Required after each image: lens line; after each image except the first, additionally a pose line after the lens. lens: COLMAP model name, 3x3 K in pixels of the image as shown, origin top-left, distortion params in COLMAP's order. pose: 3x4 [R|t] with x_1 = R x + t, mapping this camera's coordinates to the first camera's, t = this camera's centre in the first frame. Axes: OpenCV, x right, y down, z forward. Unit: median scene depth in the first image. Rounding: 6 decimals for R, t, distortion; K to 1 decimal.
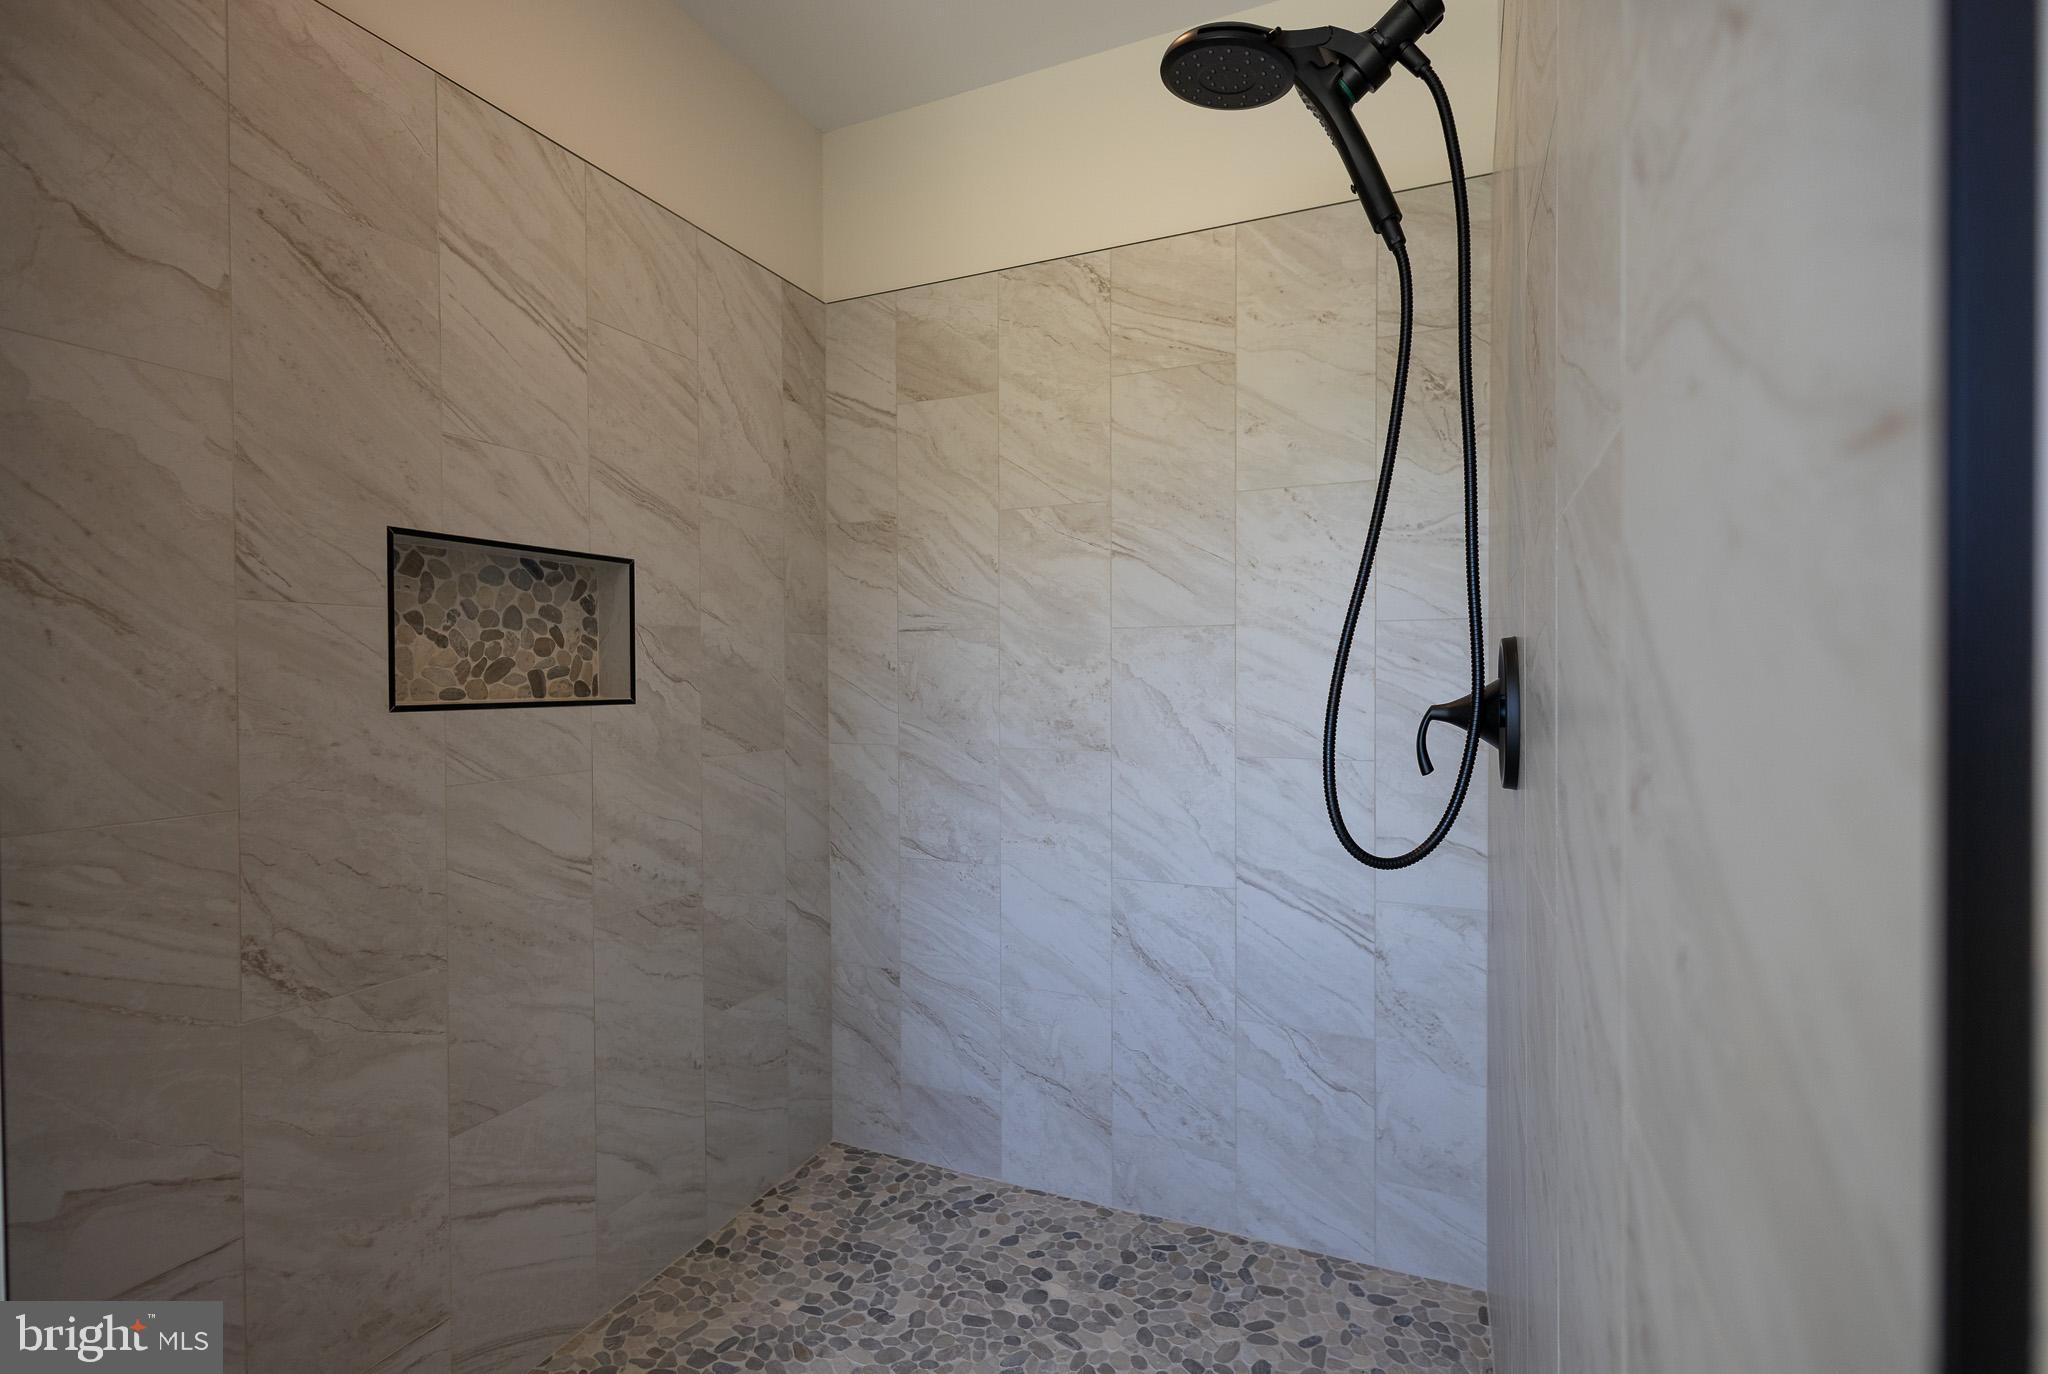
lens RADIAL K [[937.9, 0, 1038.8], [0, 937.9, 684.2], [0, 0, 1]] dist [0.012211, -0.004606]
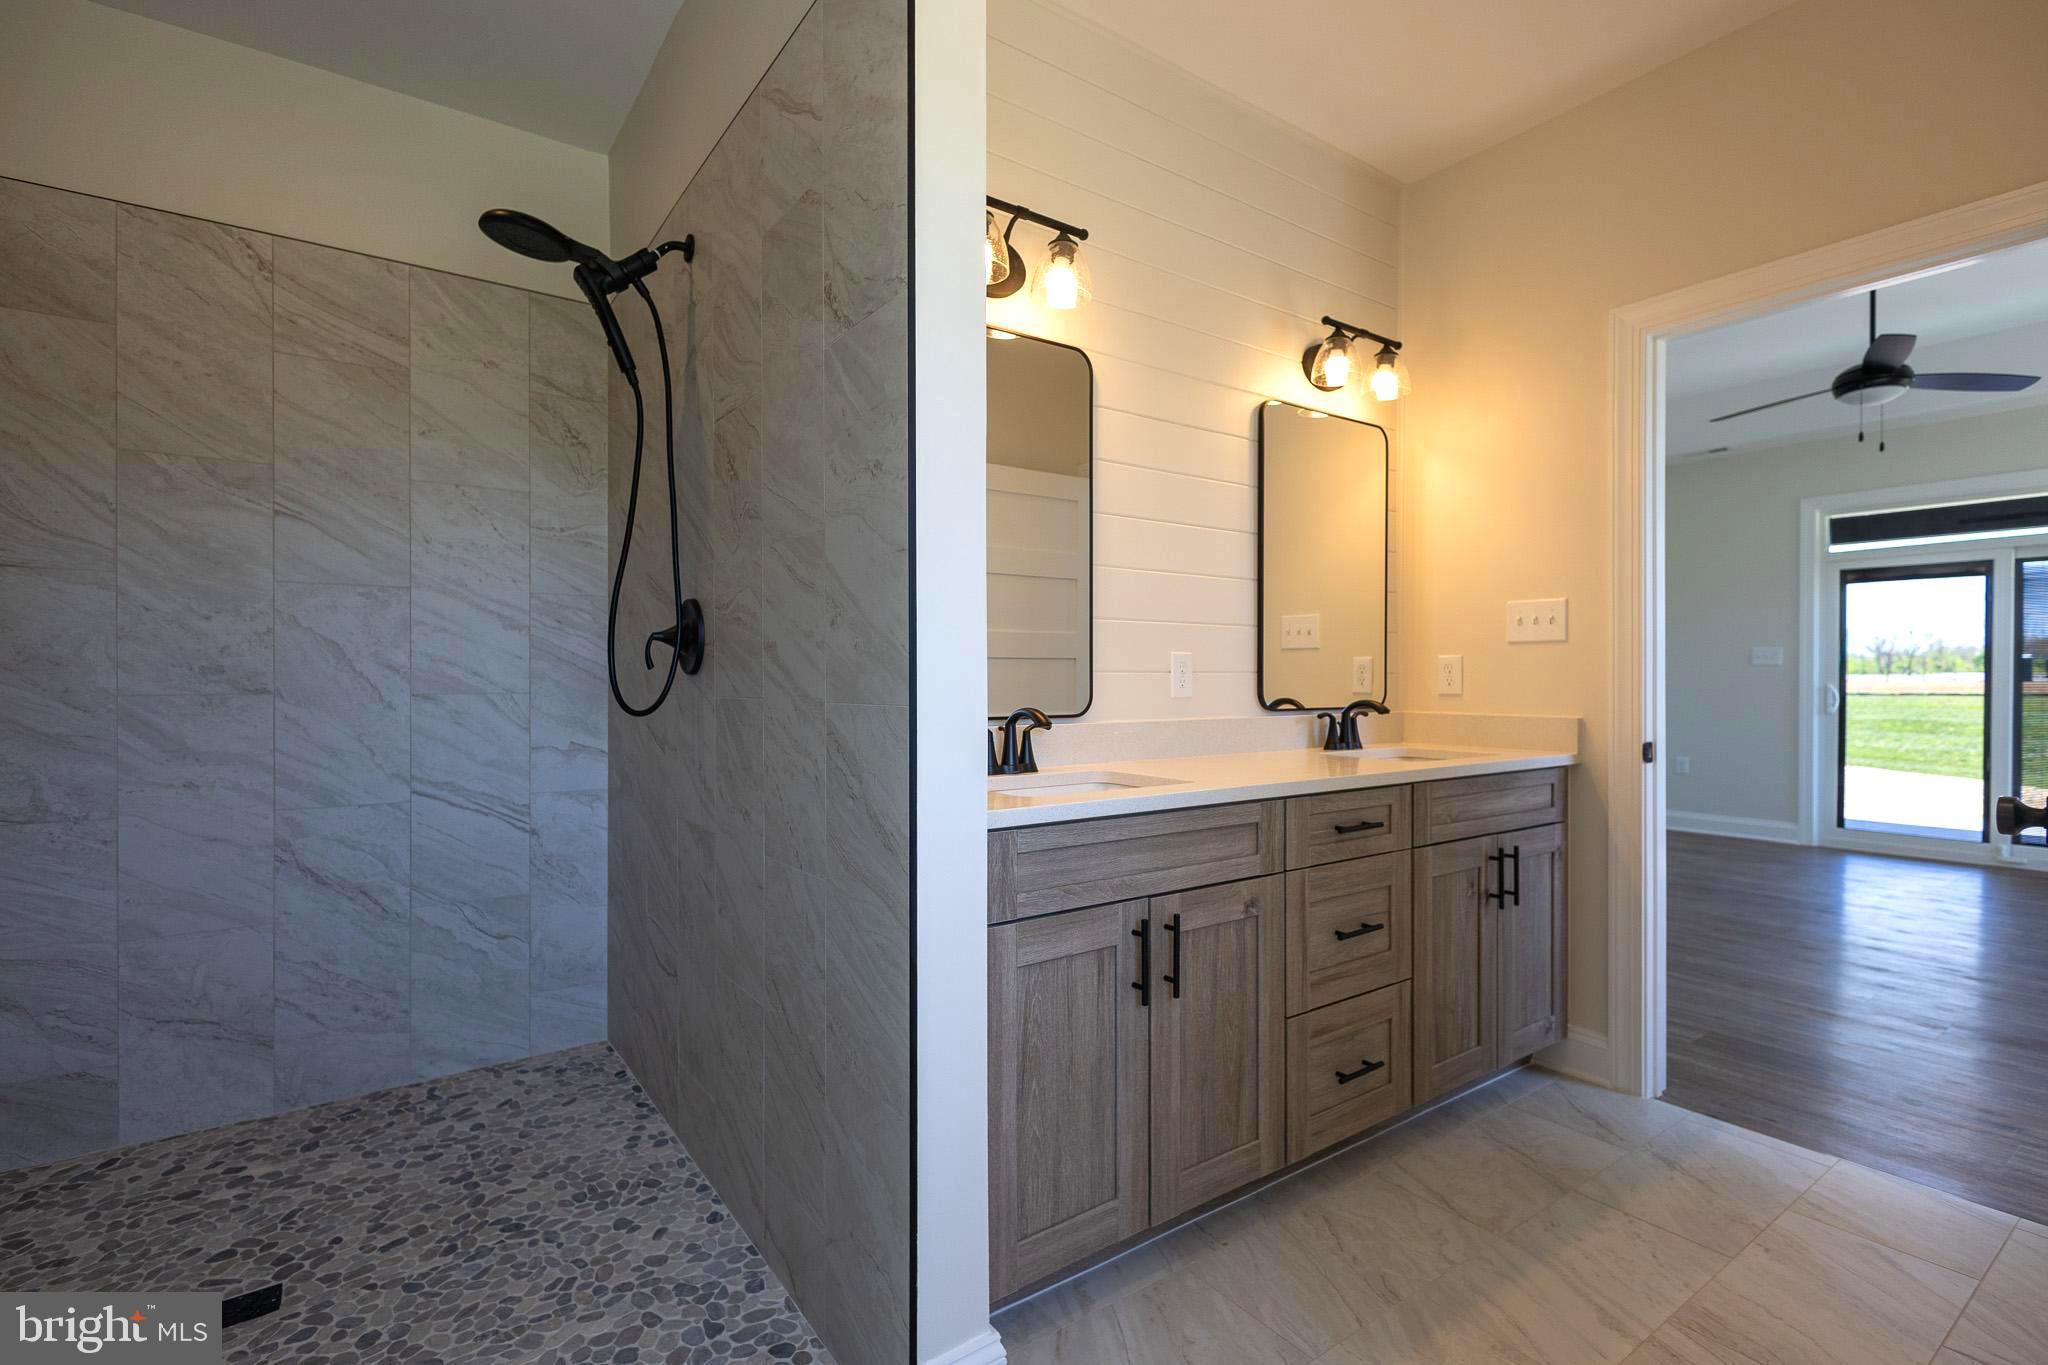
lens RADIAL K [[937.9, 0, 1027.6], [0, 937.9, 683.0], [0, 0, 1]] dist [0.012211, -0.004606]
pose [[0.503474, -0.000540, 0.864010, -0.445932], [0.009410, 0.999944, -0.004859, 0.075234], [-0.863959, 0.010577, 0.503451, -0.319761]]
